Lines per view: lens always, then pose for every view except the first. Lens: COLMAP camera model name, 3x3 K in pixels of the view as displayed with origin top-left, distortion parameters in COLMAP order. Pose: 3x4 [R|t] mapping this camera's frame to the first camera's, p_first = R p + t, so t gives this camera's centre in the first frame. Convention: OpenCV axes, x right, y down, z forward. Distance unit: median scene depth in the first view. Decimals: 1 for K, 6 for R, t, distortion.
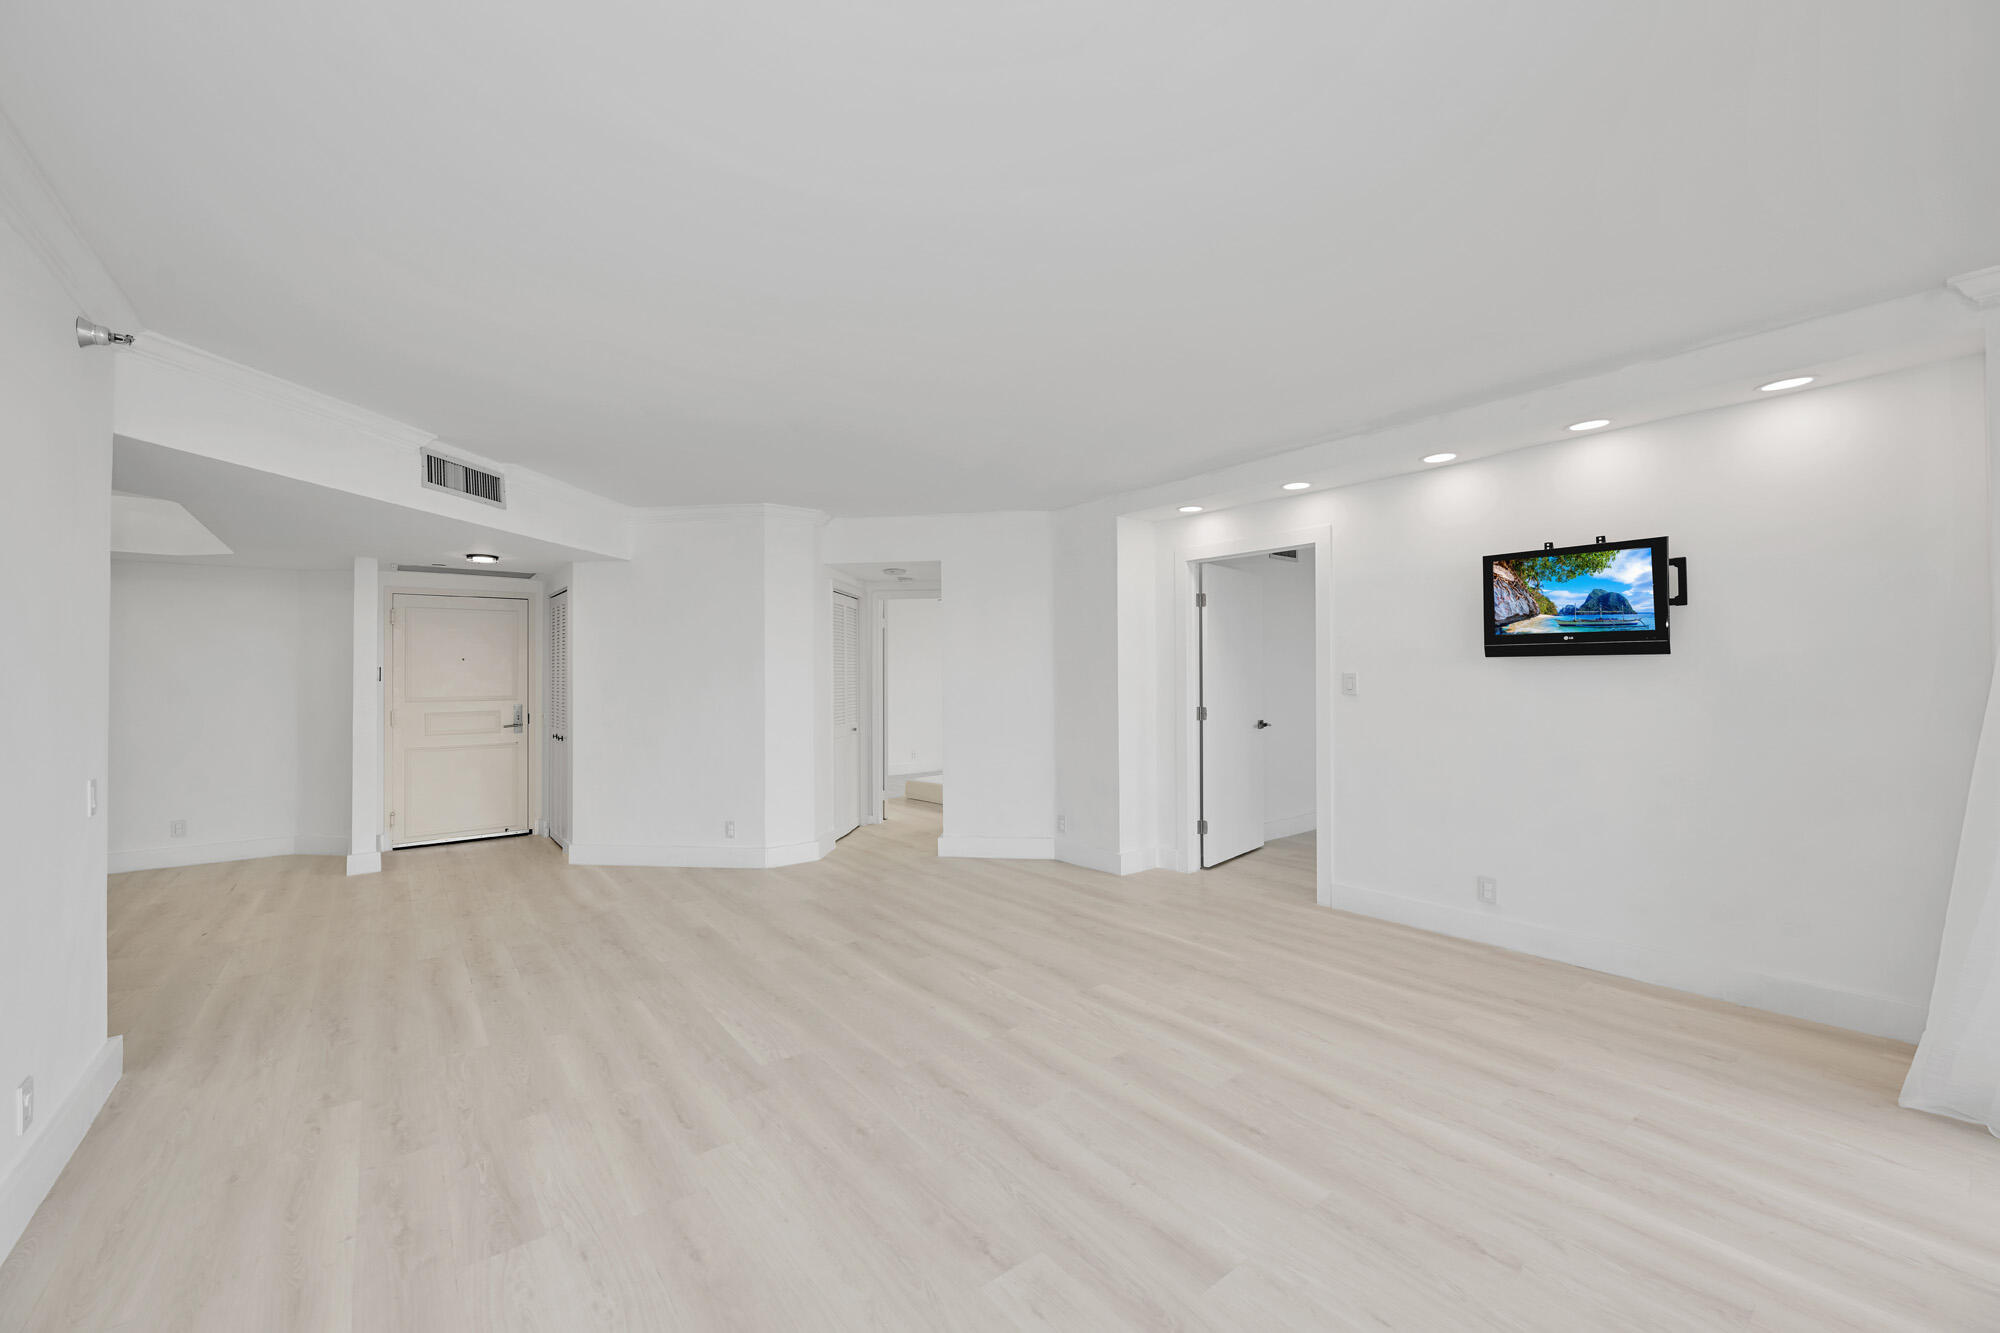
lens RADIAL K [[788.8, 0, 997.0], [0, 788.8, 671.1], [0, 0, 1]] dist [-0.001973, 0.000992]
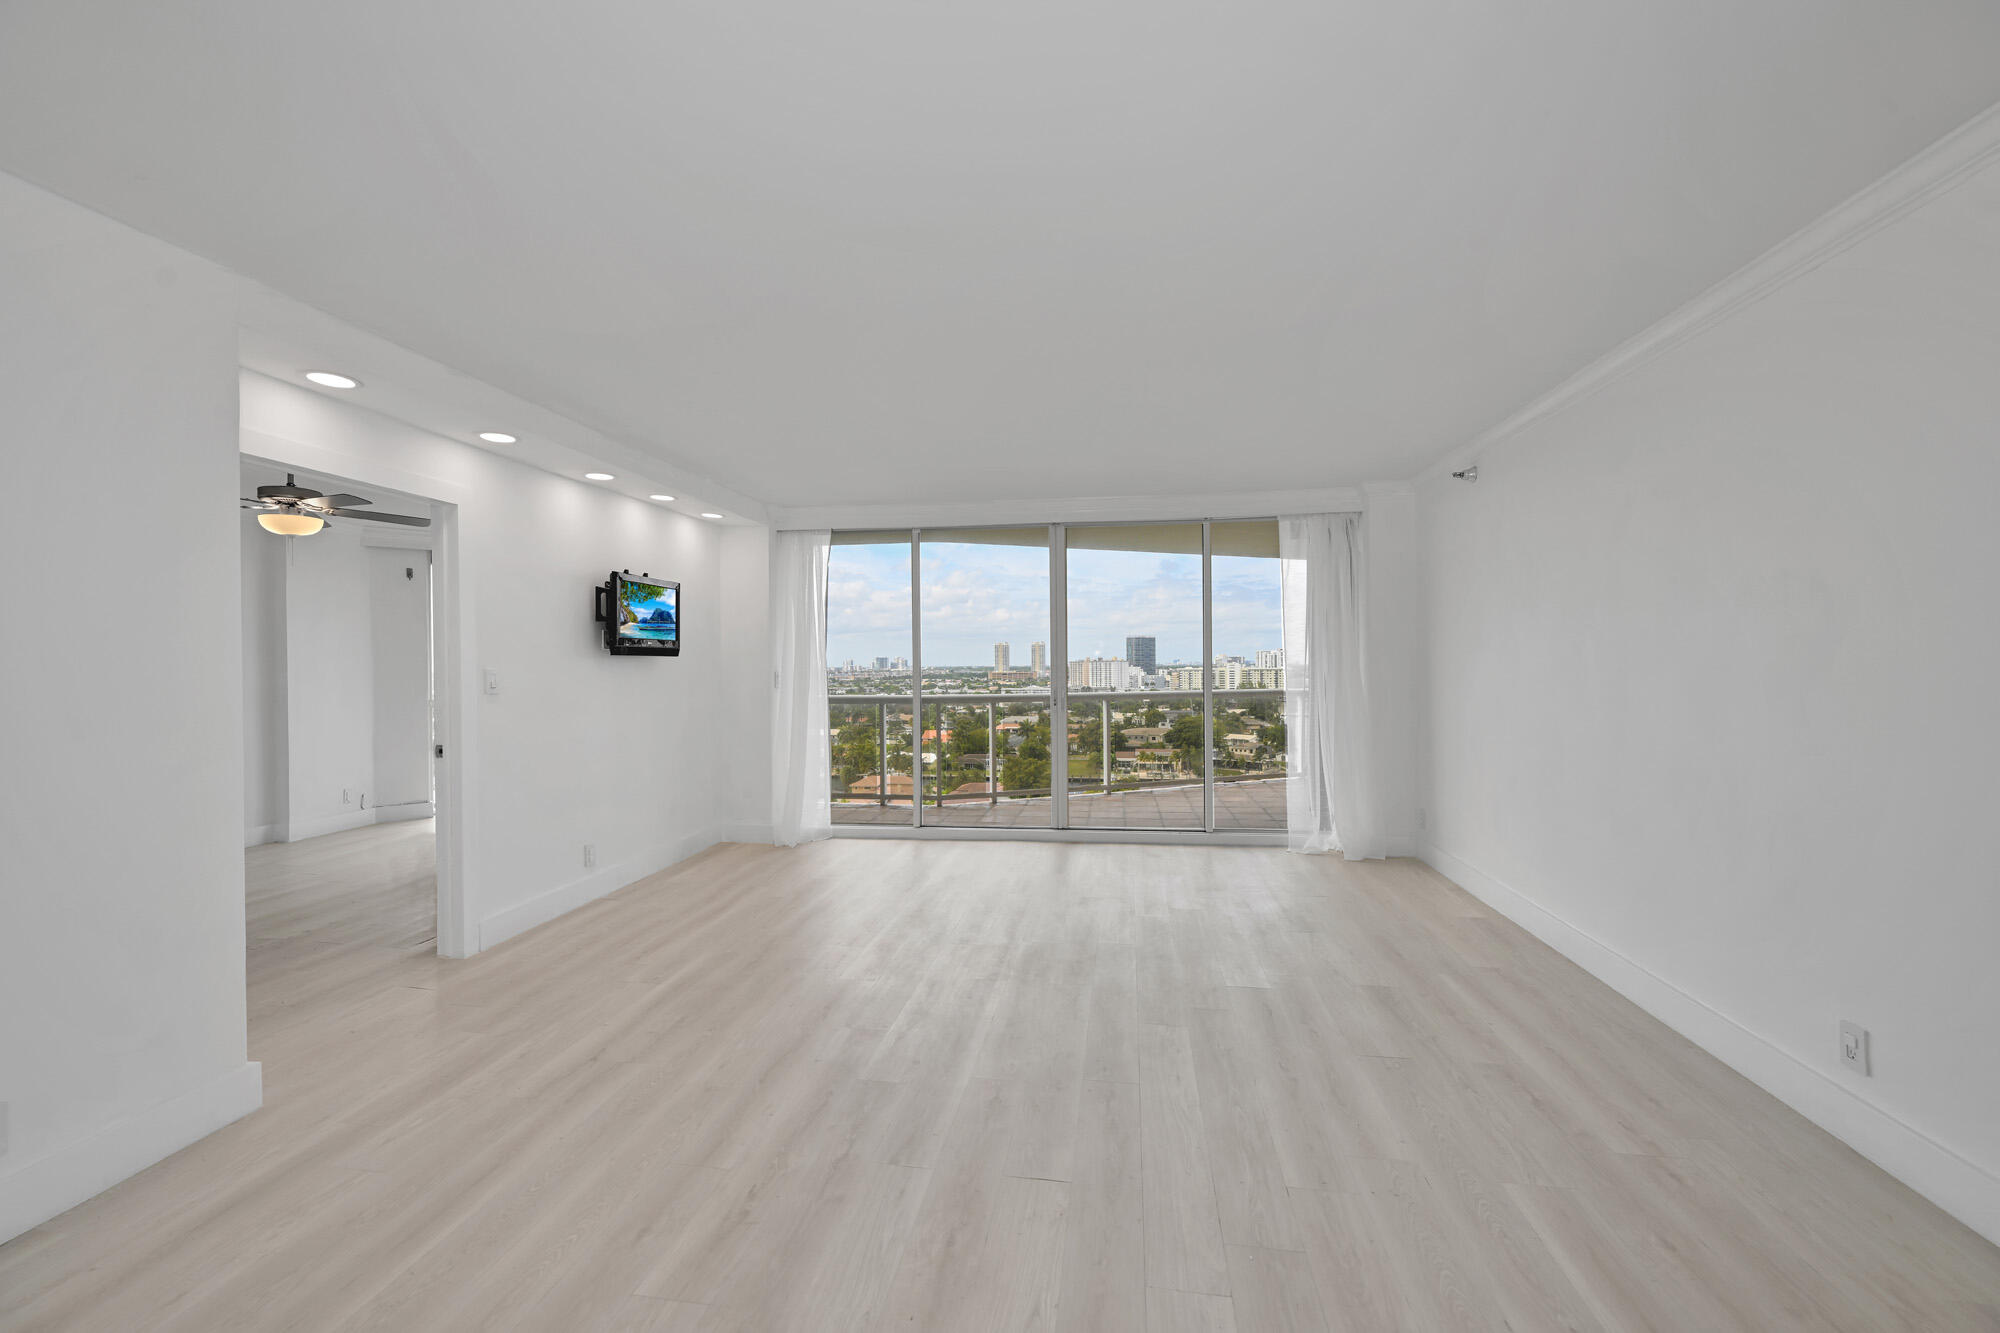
lens RADIAL K [[788.8, 0, 995.7], [0, 788.8, 664.1], [0, 0, 1]] dist [-0.001973, 0.000992]
pose [[-0.675312, 0.012473, 0.737426, -0.639269], [0.010454, 0.999918, -0.007340, 0.011356], [-0.737458, 0.002753, -0.675388, 1.334575]]
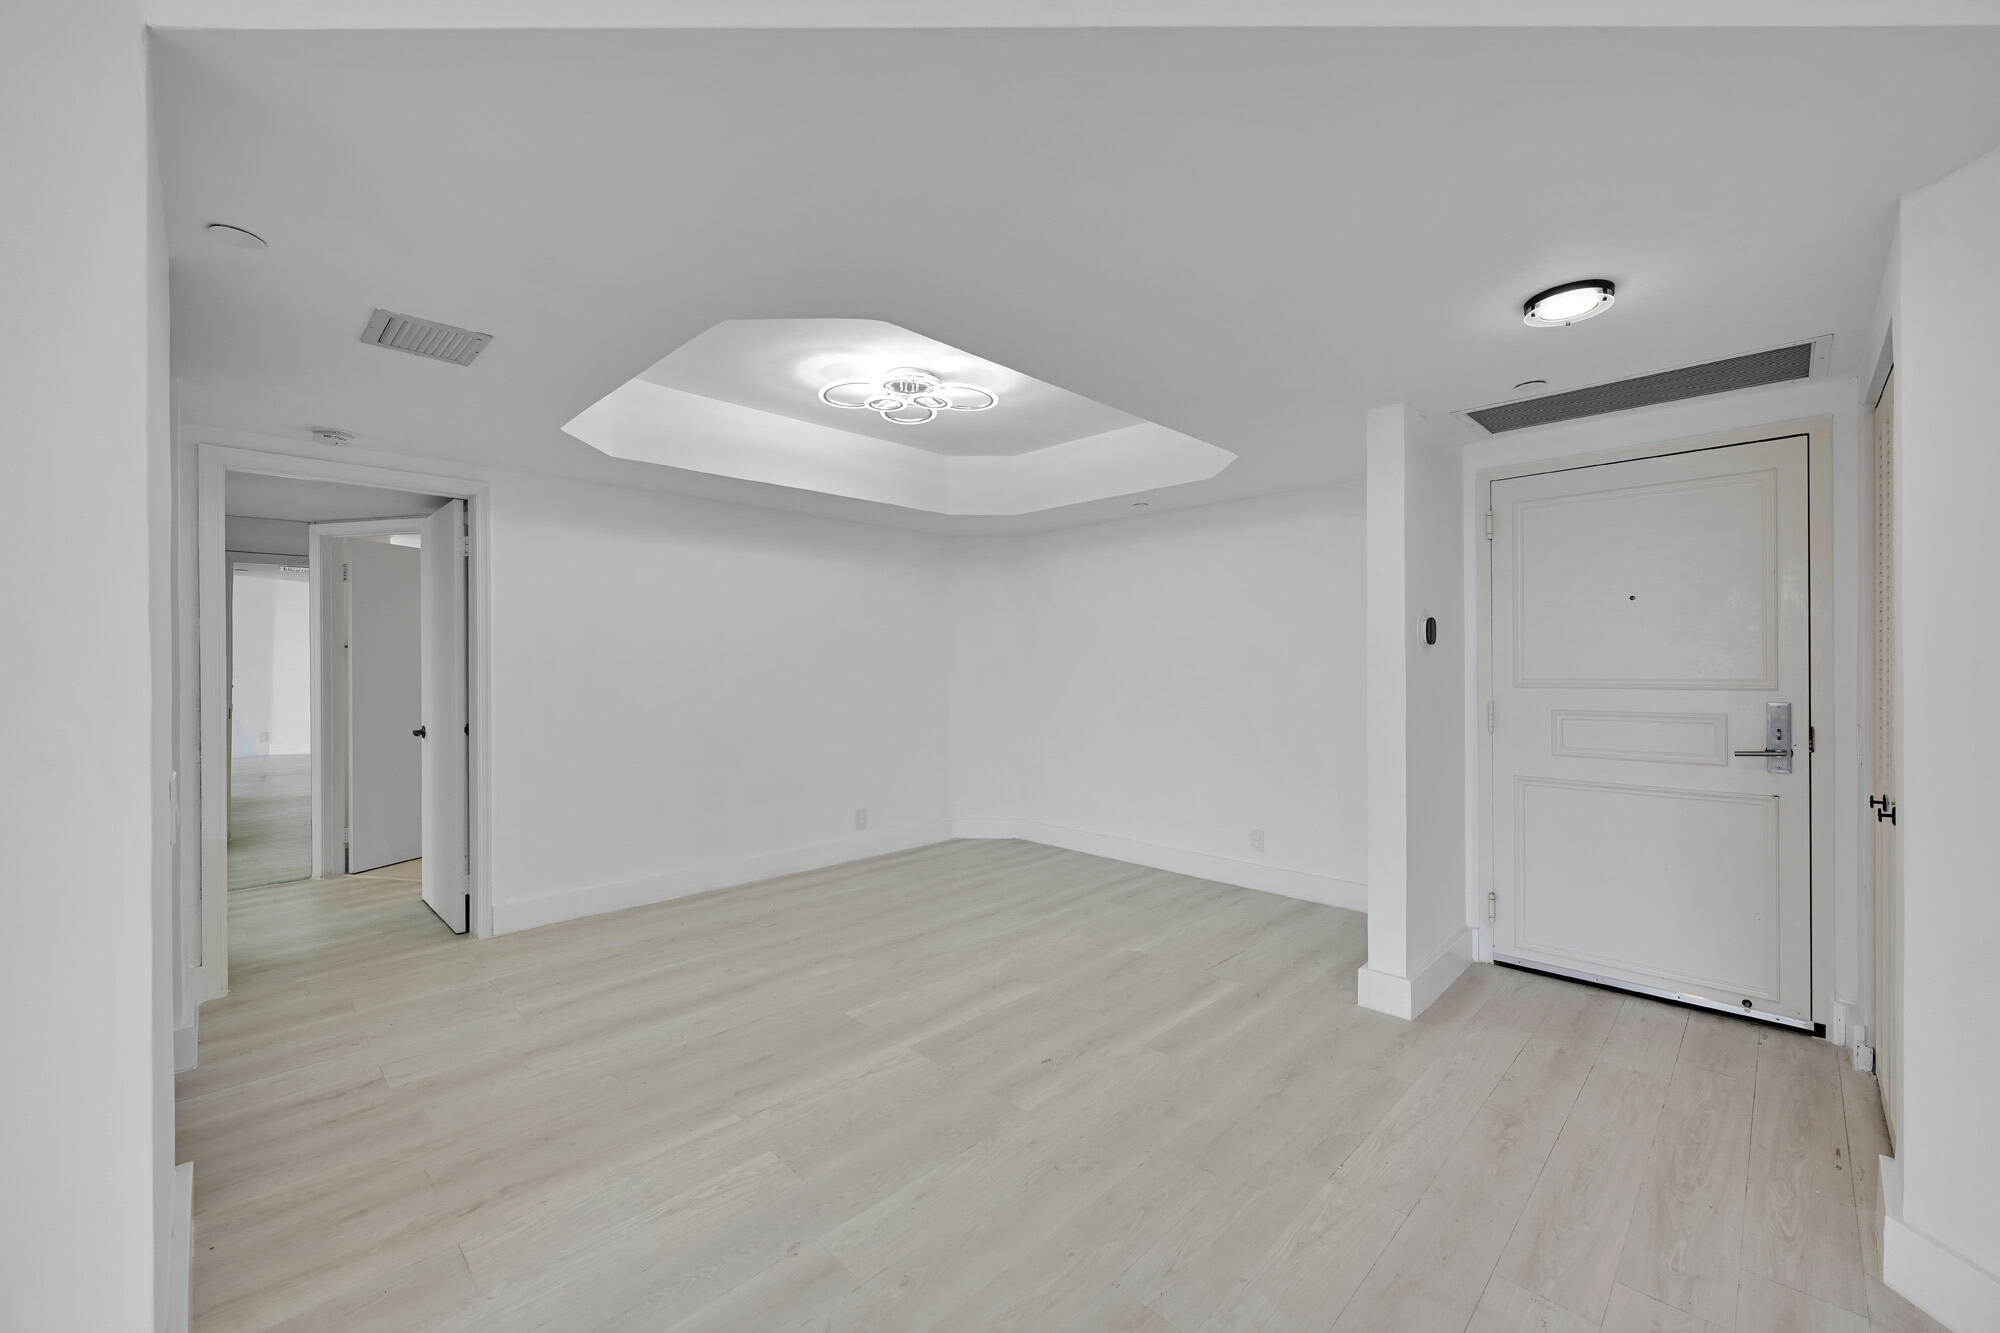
lens RADIAL K [[788.8, 0, 985.1], [0, 788.8, 665.3], [0, 0, 1]] dist [-0.001973, 0.000992]
pose [[0.114154, -0.003640, -0.993456, -0.436901], [-0.000626, 0.999993, -0.003736, 0.043447], [0.993463, 0.001048, 0.114151, 0.948959]]
